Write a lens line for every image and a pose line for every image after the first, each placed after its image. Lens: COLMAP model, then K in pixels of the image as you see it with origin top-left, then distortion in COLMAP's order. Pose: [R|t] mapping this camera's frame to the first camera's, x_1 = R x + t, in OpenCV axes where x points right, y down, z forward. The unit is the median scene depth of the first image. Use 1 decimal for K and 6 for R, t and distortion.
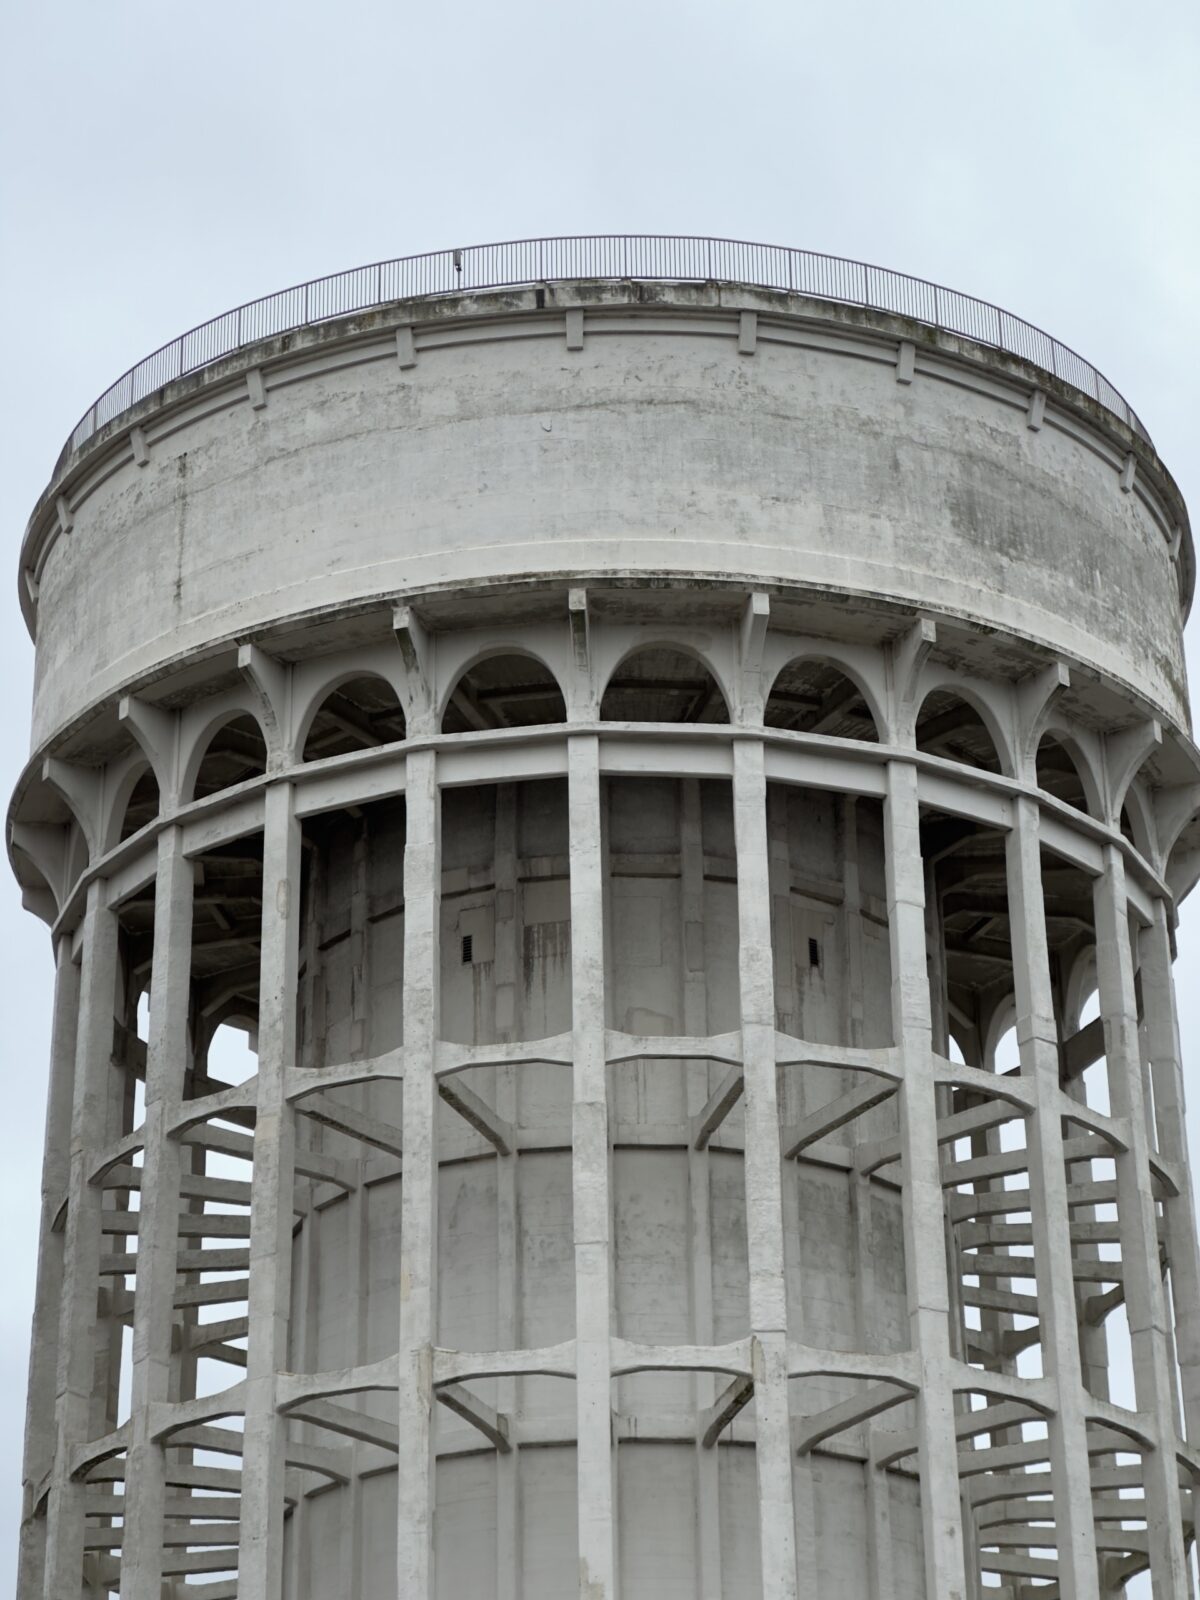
lens RADIAL K [[3566.7, 0, 635.6], [0, 3566.7, 791.8], [0, 0, 1]] dist [-0.202632, 7.159557]
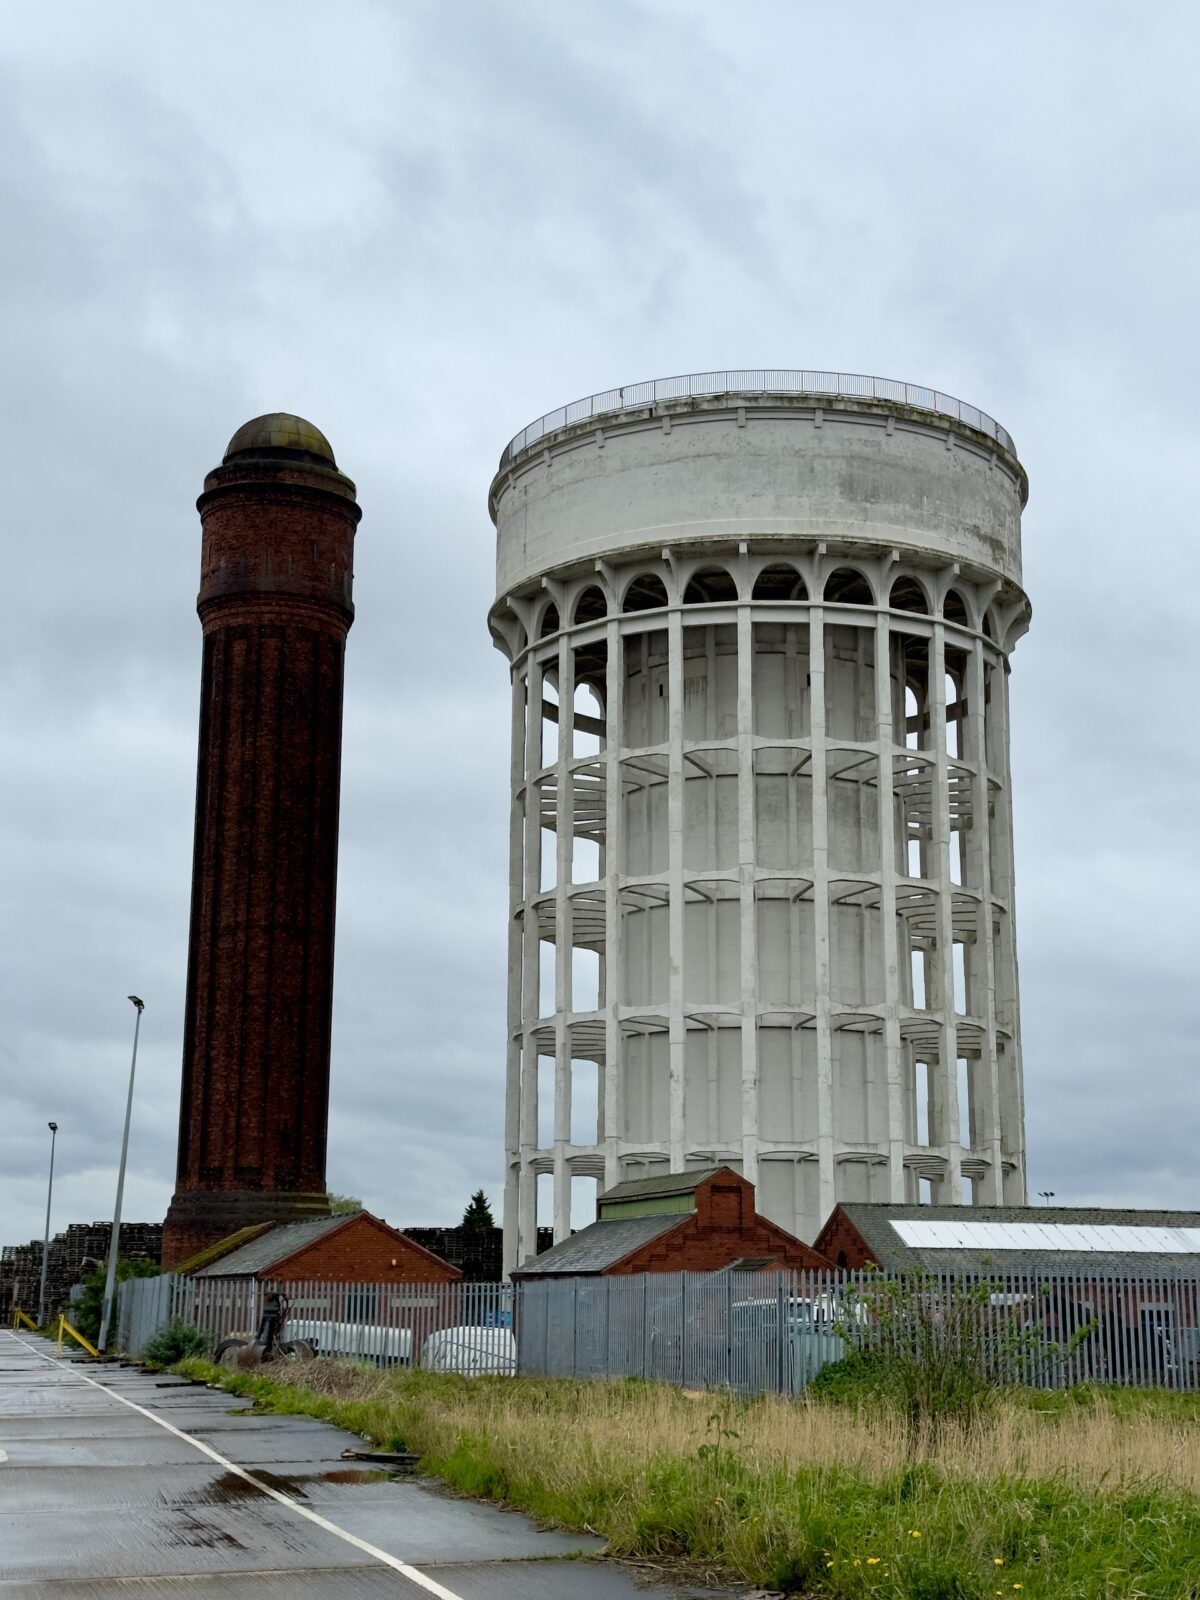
lens RADIAL K [[2205.9, 0, 601.1], [0, 2205.9, 798.5], [0, 0, 1]] dist [0.128376, 0.026792]
pose [[0.945780, -0.048652, -0.321143, 0.387428], [0.117040, 0.973346, 0.197230, -0.181846], [0.302988, -0.224122, 0.926265, -0.379246]]
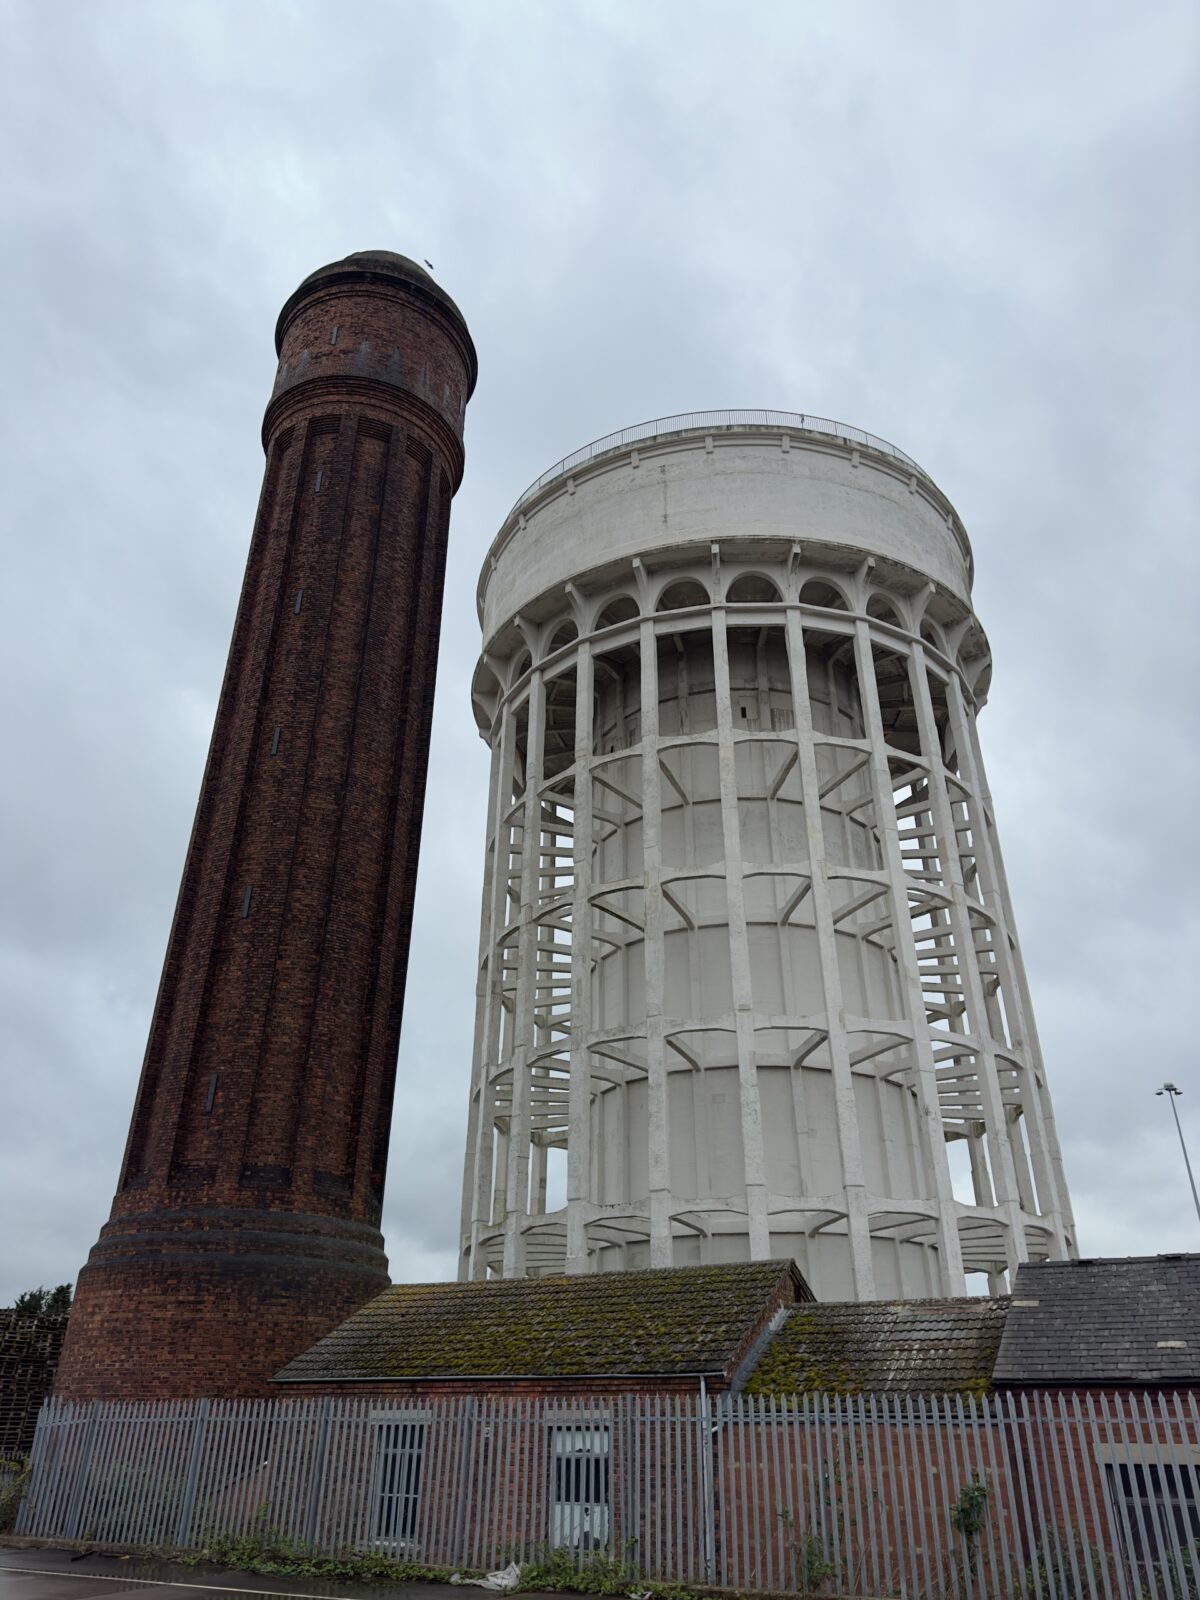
lens RADIAL K [[1104.9, 0, 610.7], [0, 1104.9, 788.3], [0, 0, 1]] dist [0.139254, -0.228103]
pose [[0.902090, 0.225008, 0.368247, -0.380708], [-0.196625, 0.973898, -0.113408, 0.192123], [-0.384152, 0.029897, 0.922786, 0.397696]]
